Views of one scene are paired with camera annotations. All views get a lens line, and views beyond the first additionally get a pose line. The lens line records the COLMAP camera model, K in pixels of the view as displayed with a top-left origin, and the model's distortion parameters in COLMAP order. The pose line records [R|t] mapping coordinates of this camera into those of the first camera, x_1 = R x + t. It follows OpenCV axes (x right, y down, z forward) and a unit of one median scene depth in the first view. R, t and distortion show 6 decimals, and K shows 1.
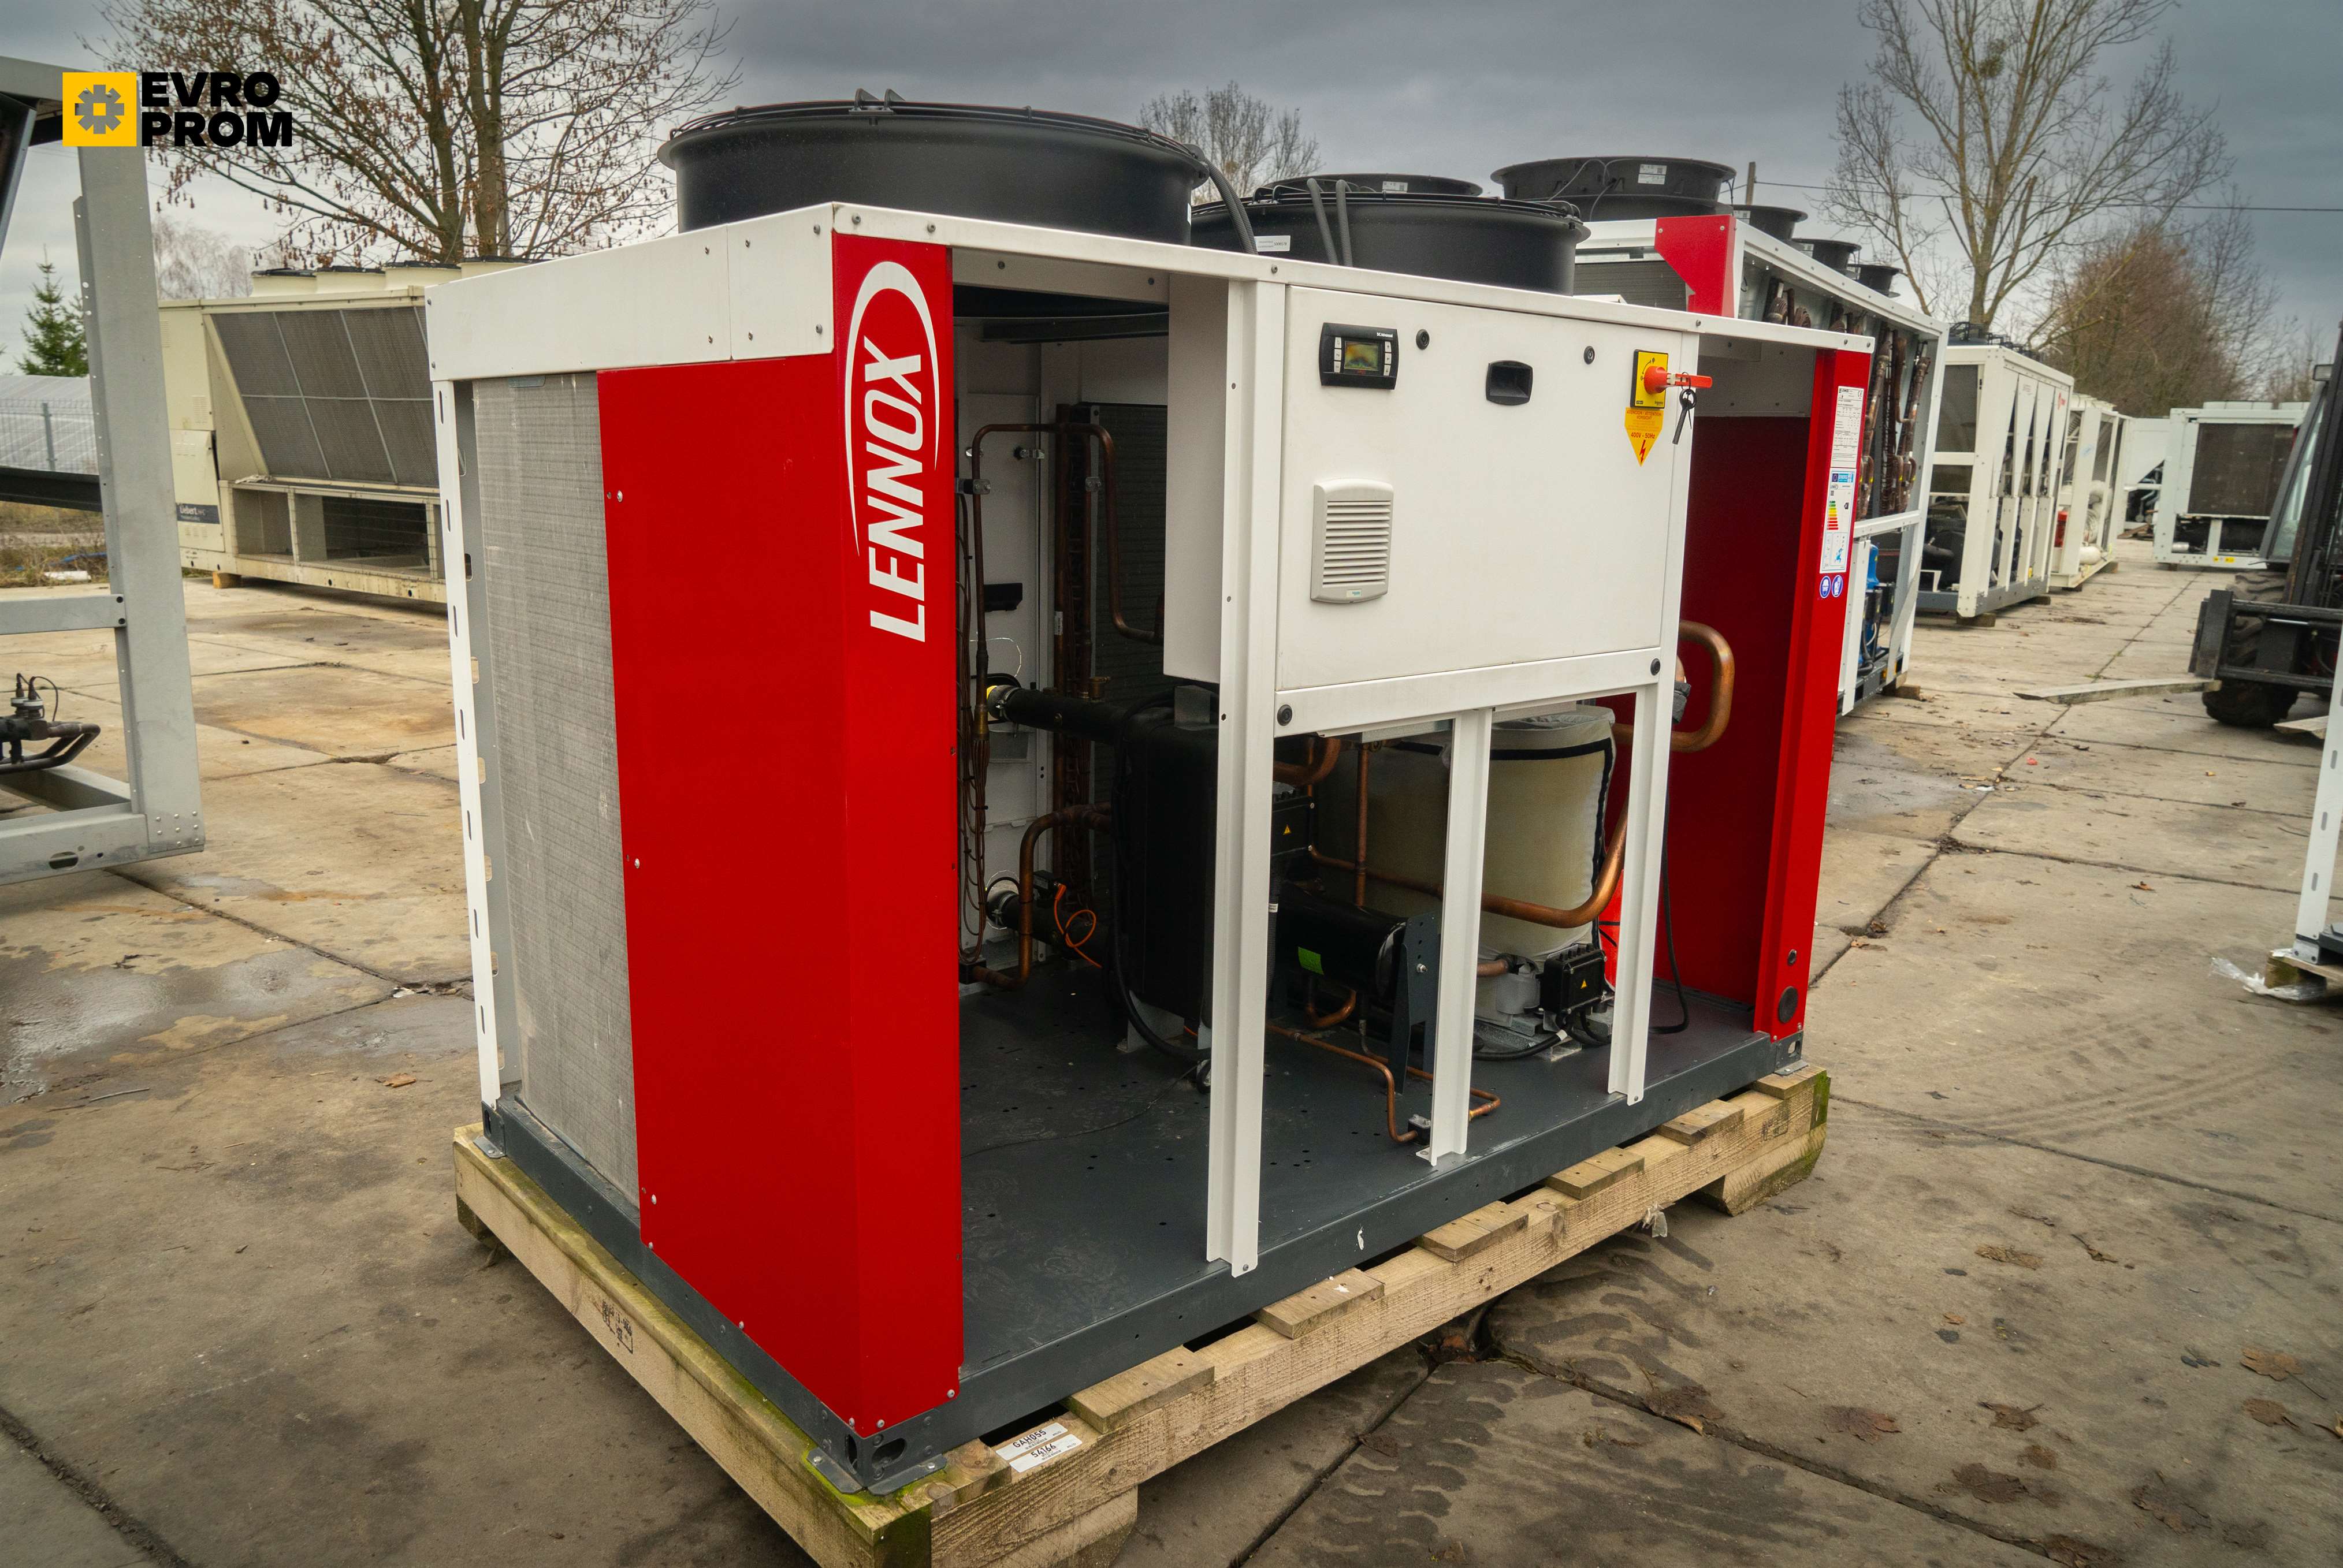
lens RADIAL K [[1631.4, 0, 1171.5], [0, 1631.4, 784.0], [0, 0, 1]] dist [-0.023421, 0.004387]
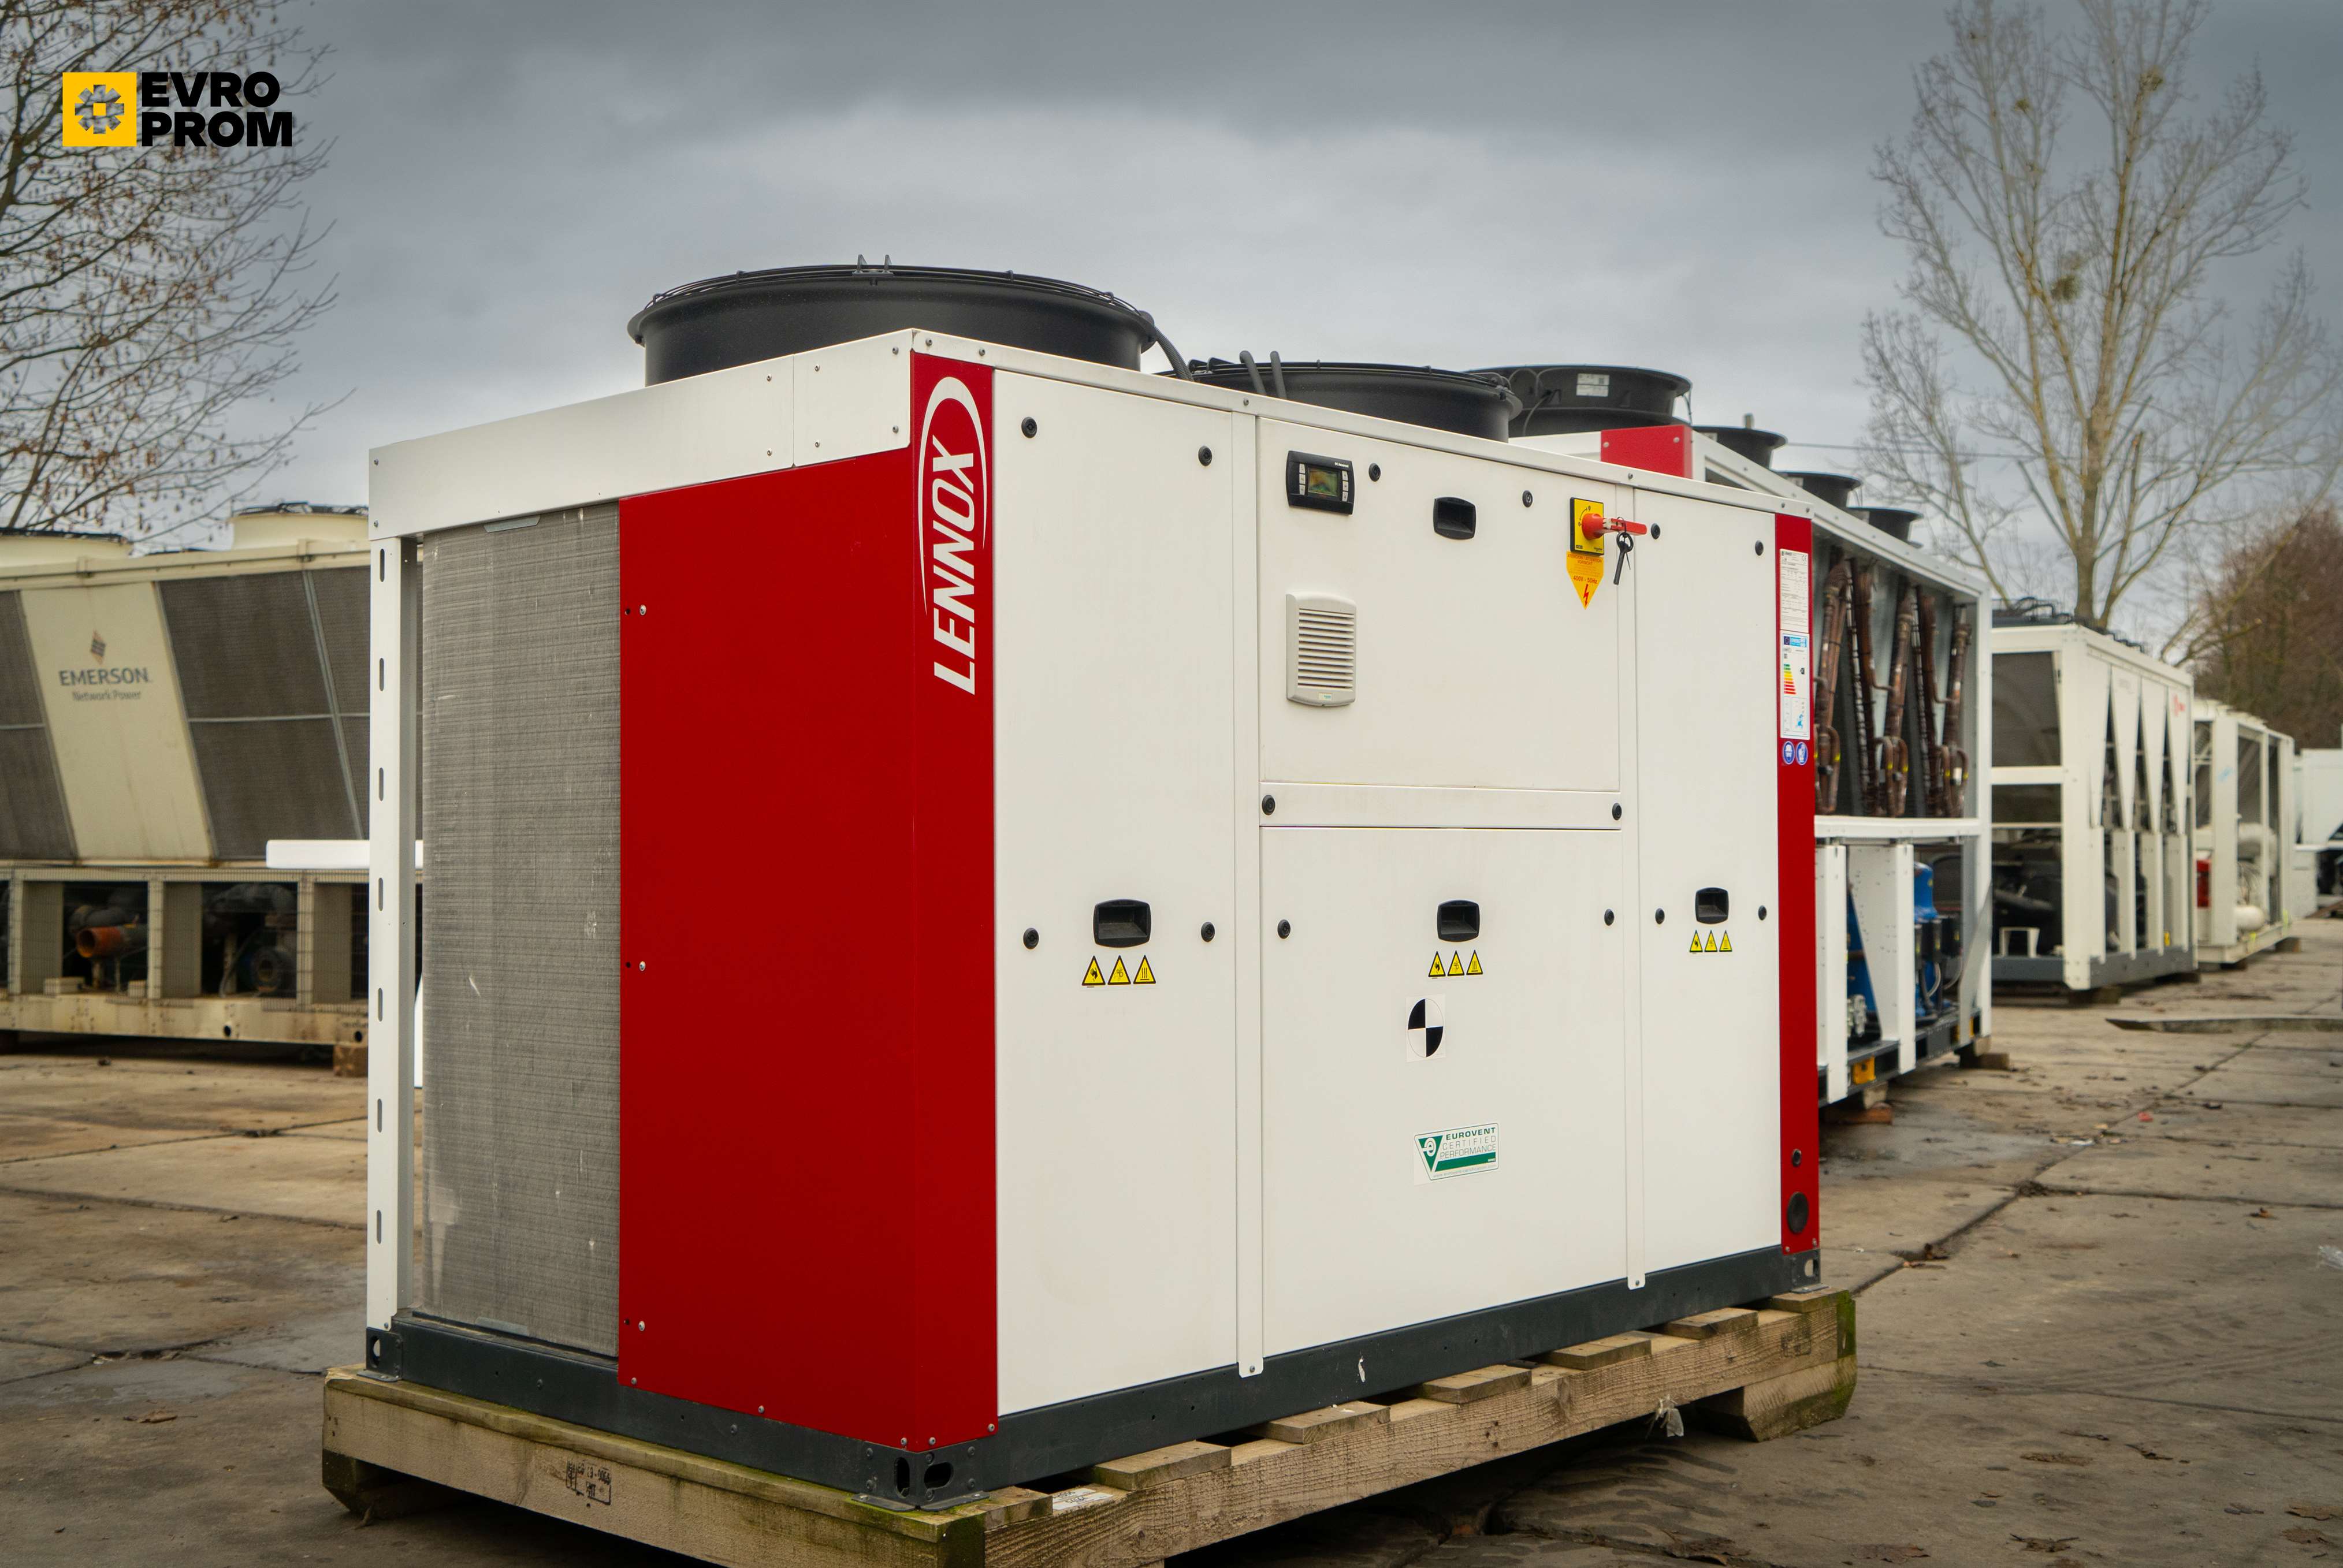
lens RADIAL K [[2578.0, 0, 1171.5], [0, 2578.0, 784.0], [0, 0, 1]] dist [-0.008896, 0.016437]
pose [[0.994781, -0.020328, 0.099990, -0.091434], [0.042478, 0.973505, -0.224687, 0.180916], [-0.092773, 0.227762, 0.969287, -0.354201]]
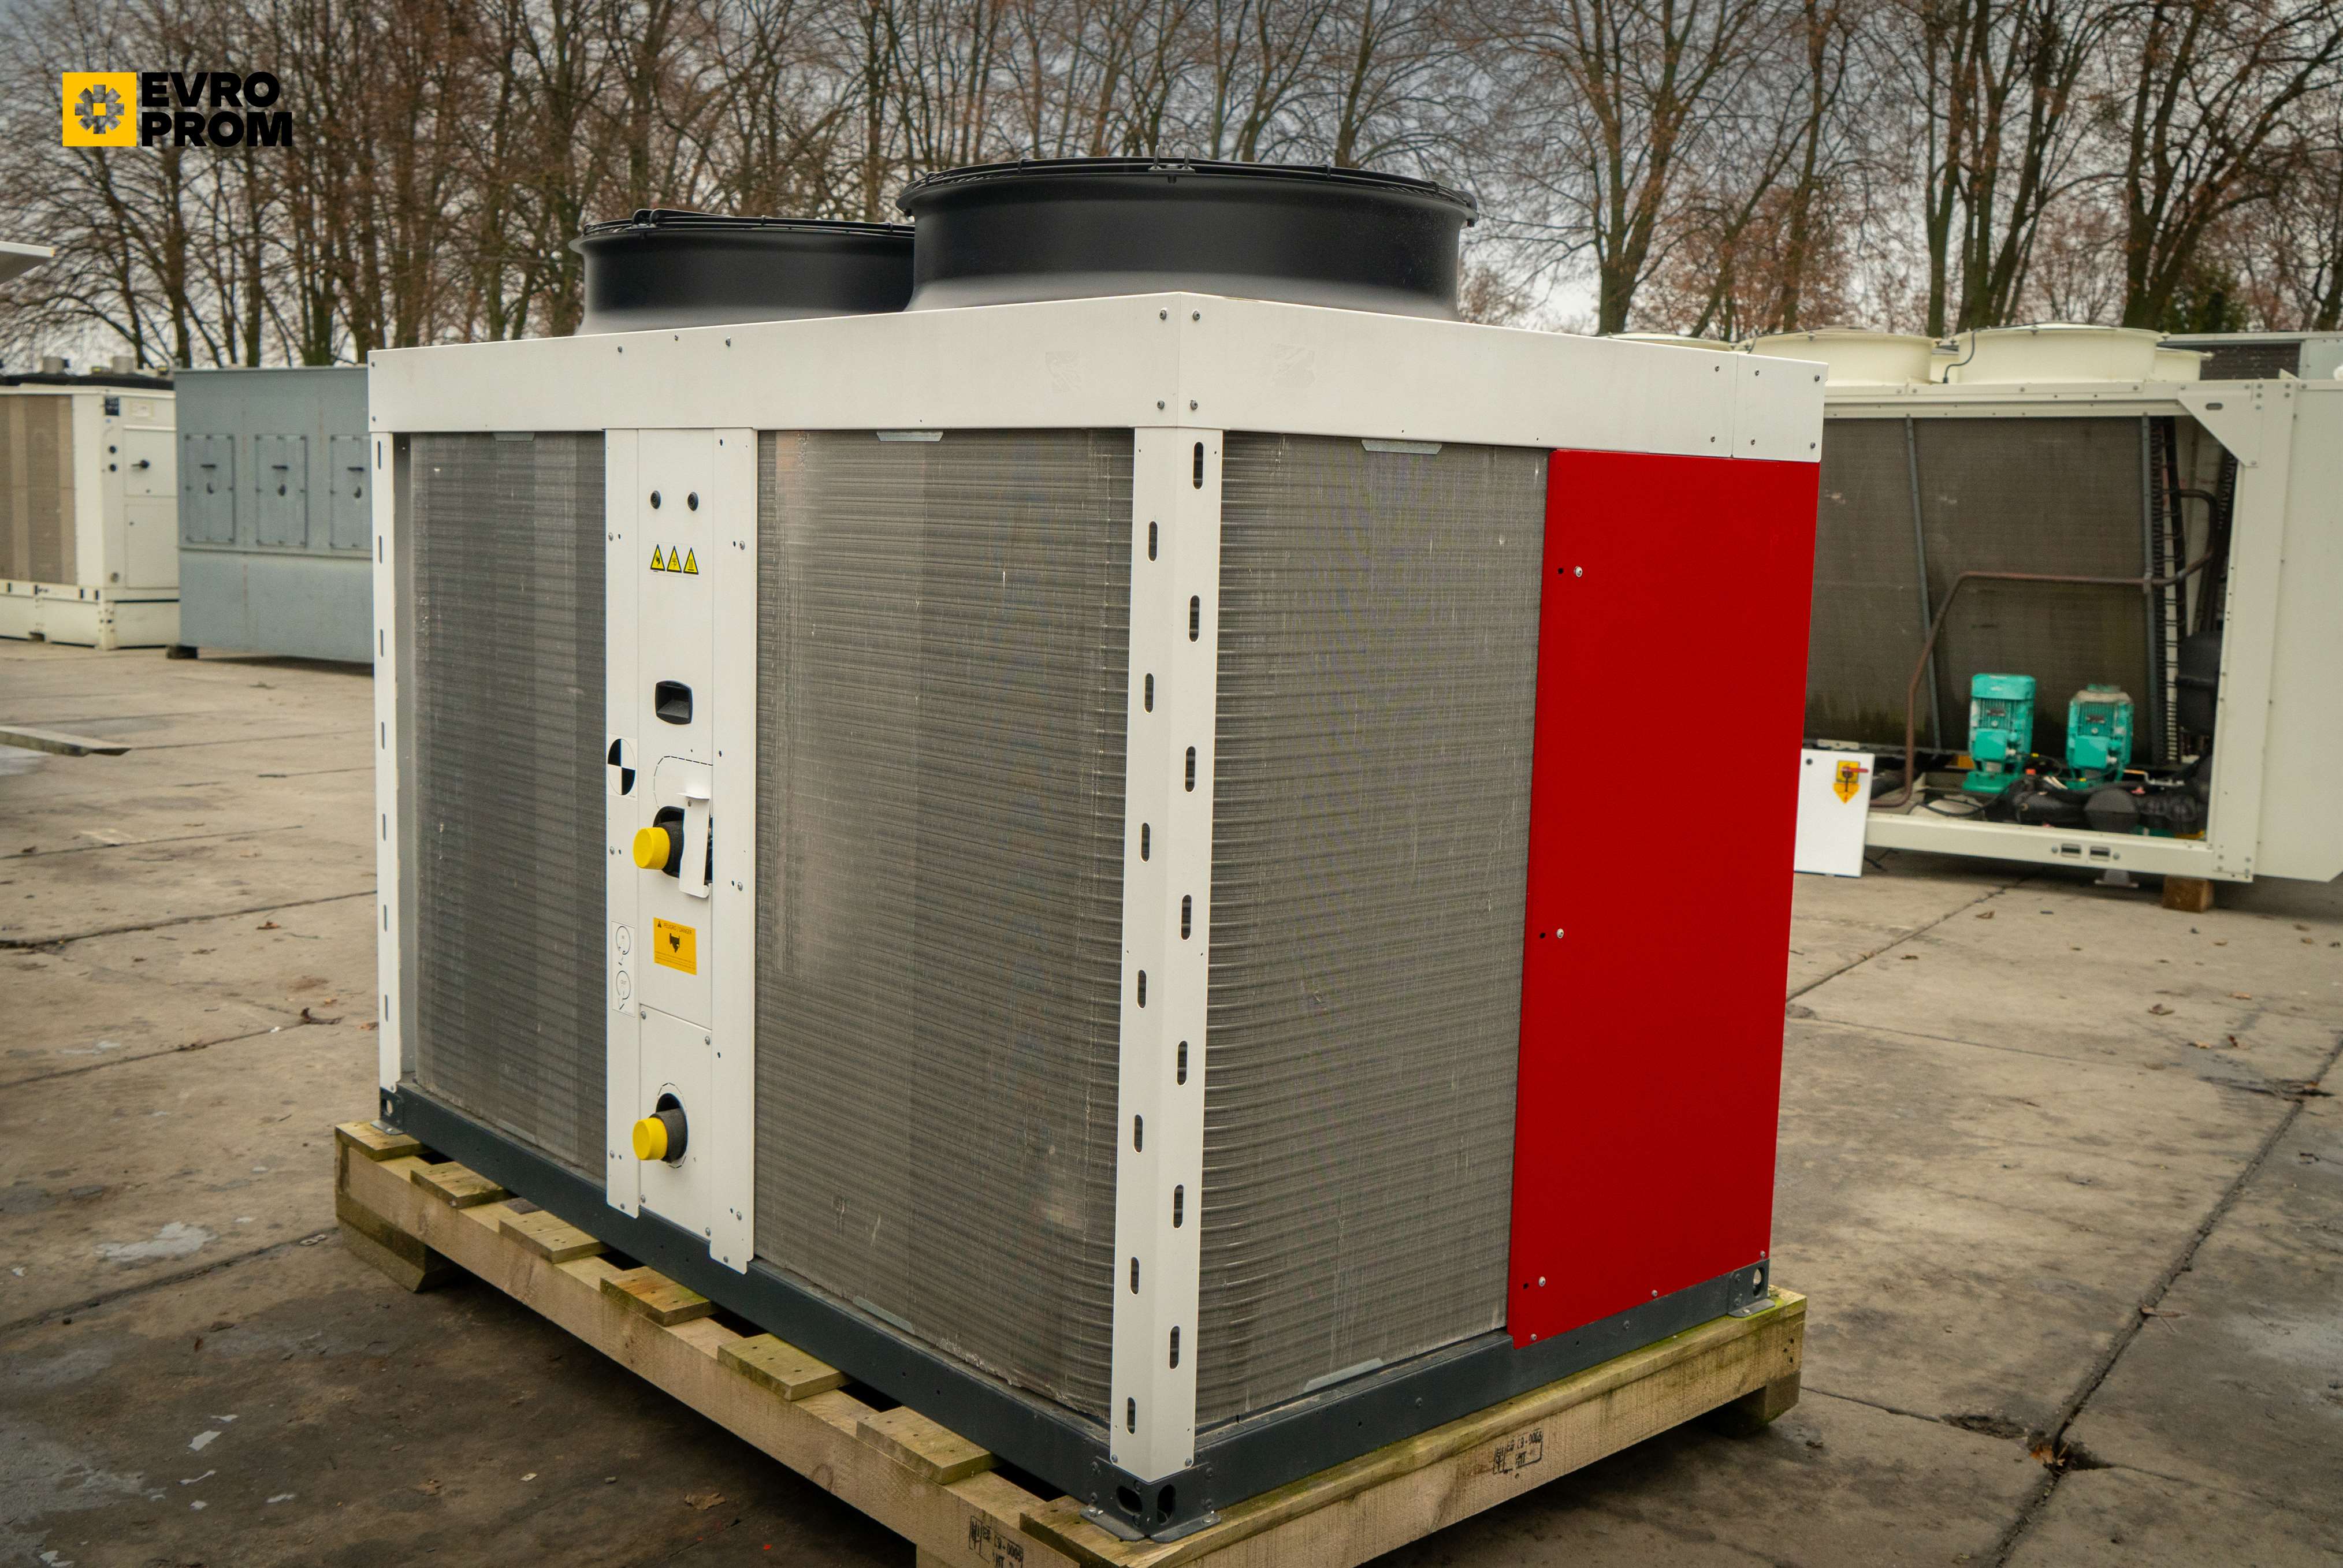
lens RADIAL K [[2244.6, 0, 1171.5], [0, 2244.6, 784.0], [0, 0, 1]] dist [-0.007835, -0.003563]
pose [[-0.007827, -0.144893, 0.989416, -0.969838], [0.171595, 0.974575, 0.144077, -0.161748], [-0.985136, 0.170907, 0.017235, 0.687941]]
